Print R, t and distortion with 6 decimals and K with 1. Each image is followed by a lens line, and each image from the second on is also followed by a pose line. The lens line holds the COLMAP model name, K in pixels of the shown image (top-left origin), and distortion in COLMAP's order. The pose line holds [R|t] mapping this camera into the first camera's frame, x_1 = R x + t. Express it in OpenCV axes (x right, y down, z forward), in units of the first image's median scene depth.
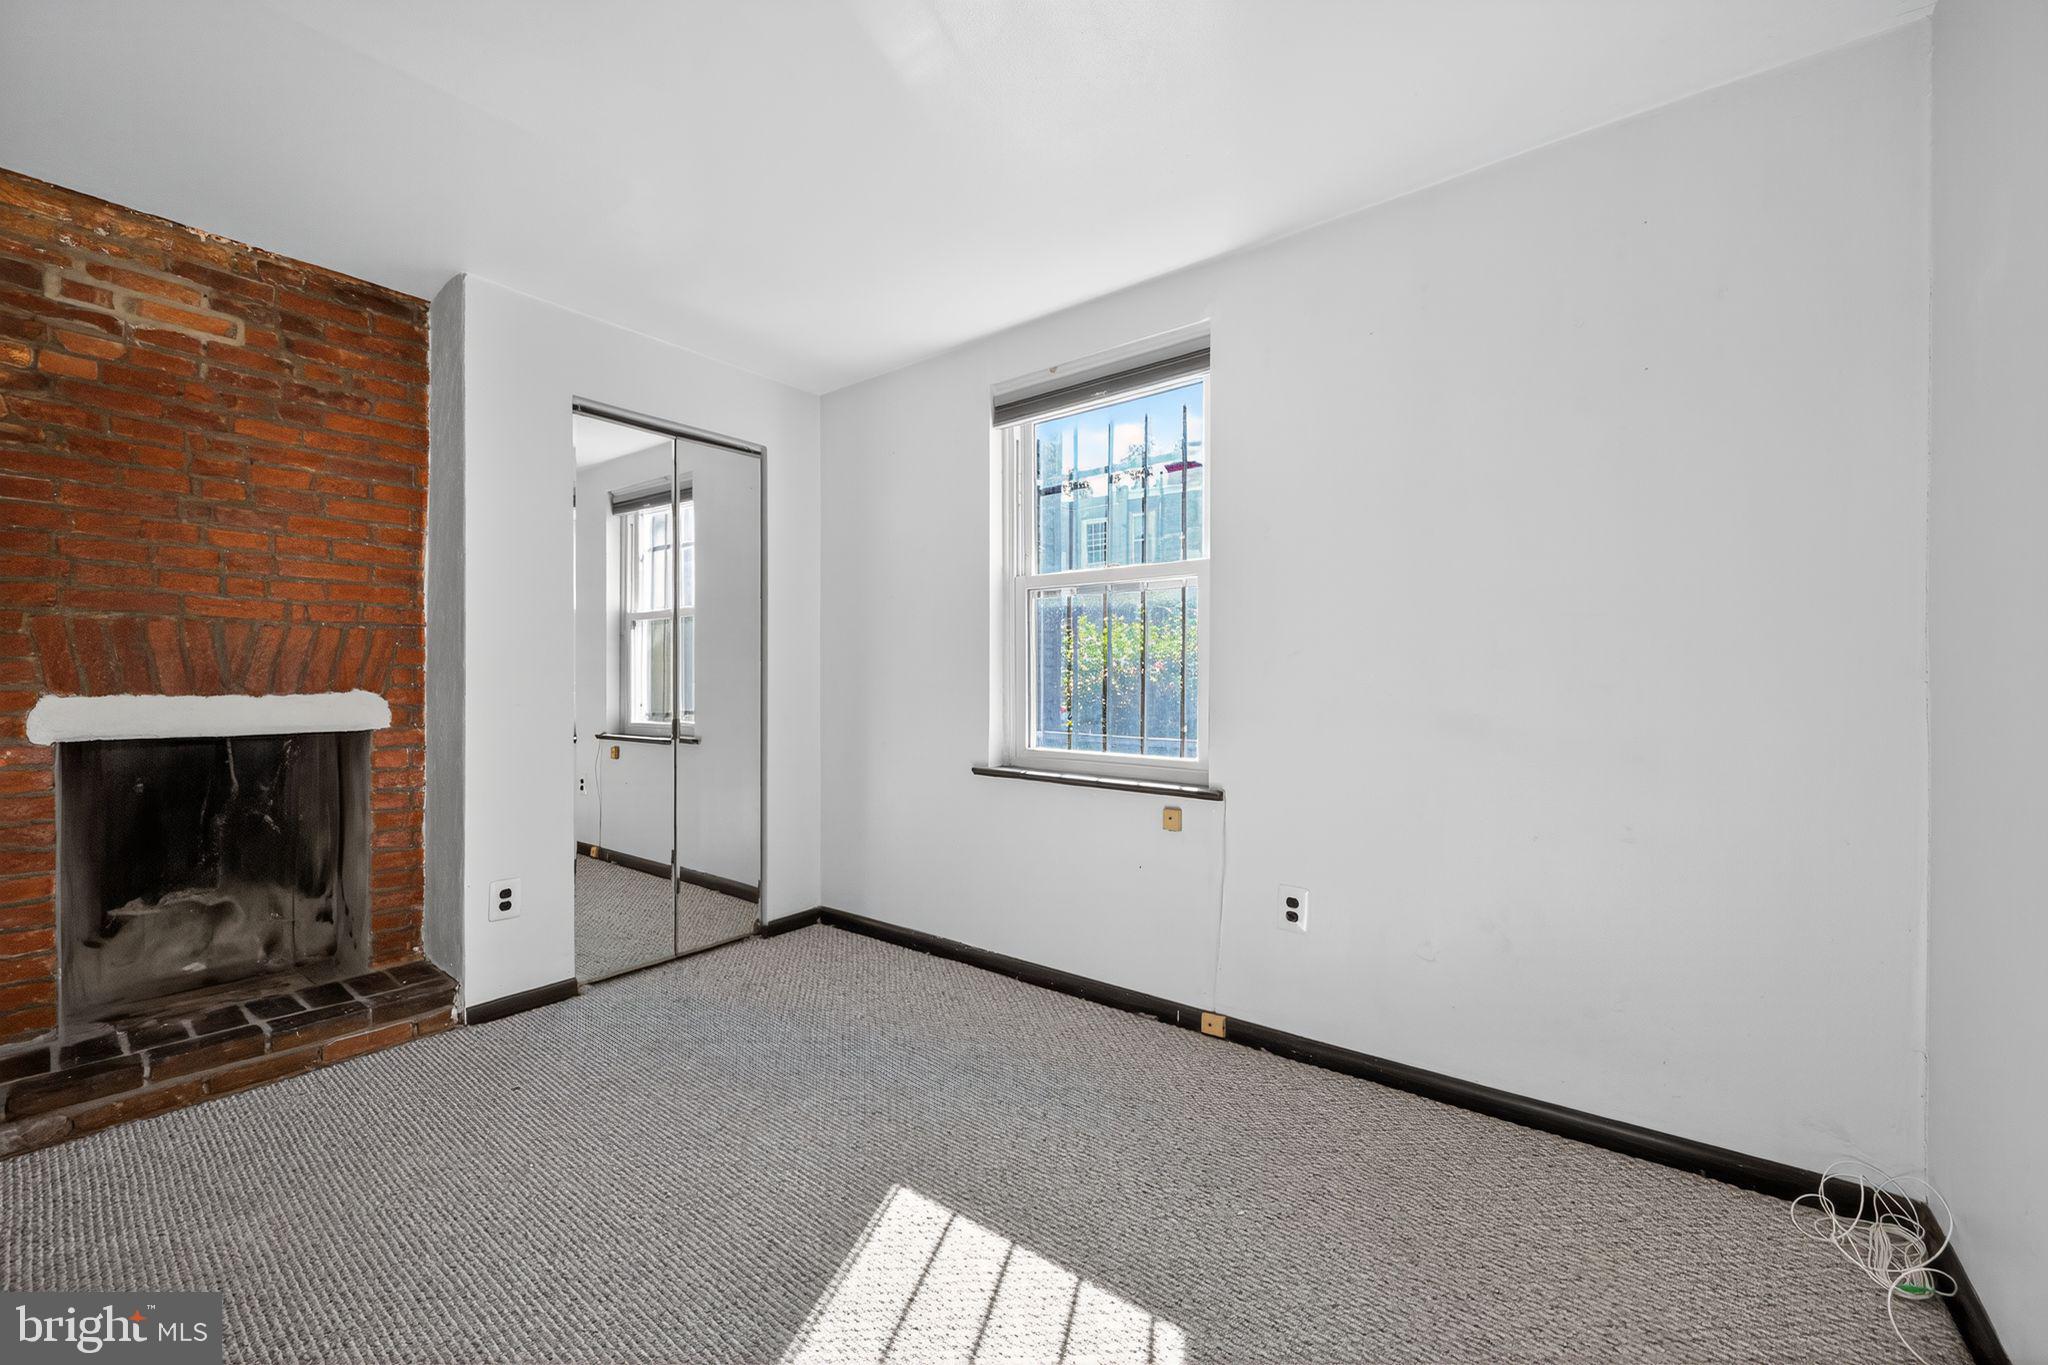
lens RADIAL K [[812.8, 0, 1020.7], [0, 812.8, 695.9], [0, 0, 1]] dist [-0.000294, -0.000029]
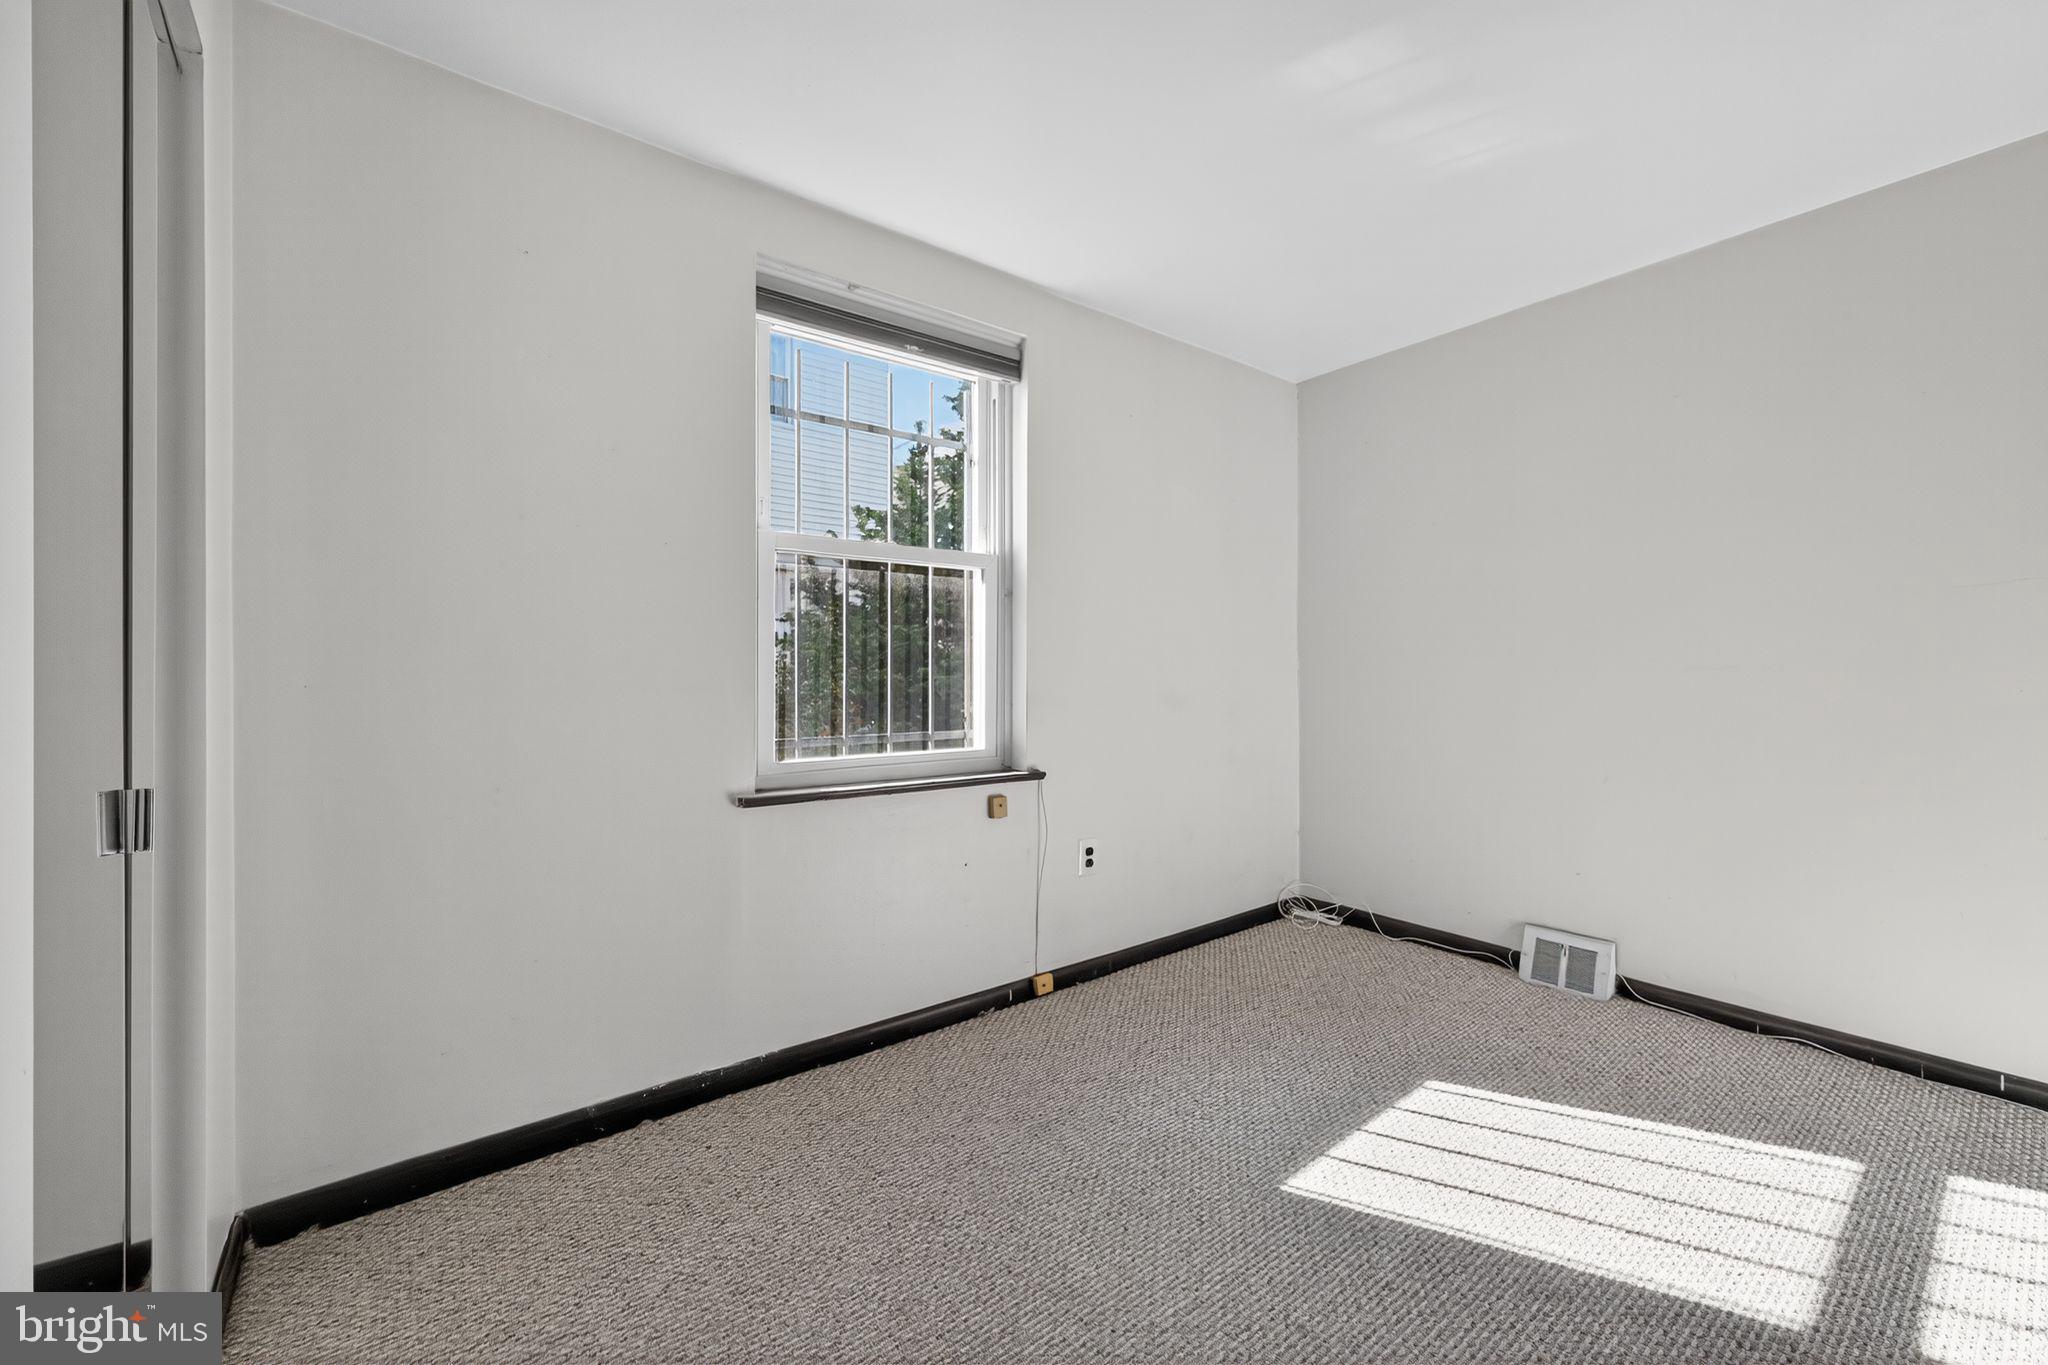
lens RADIAL K [[846.9, 0, 1024.0], [0, 846.9, 682.5], [0, 0, 1]] dist [0.038241, 0.000010]
pose [[0.233331, -0.018907, 0.972213, -0.863396], [0.020186, 0.999690, 0.014597, -0.020141], [-0.972188, 0.016219, 0.233640, 0.736826]]
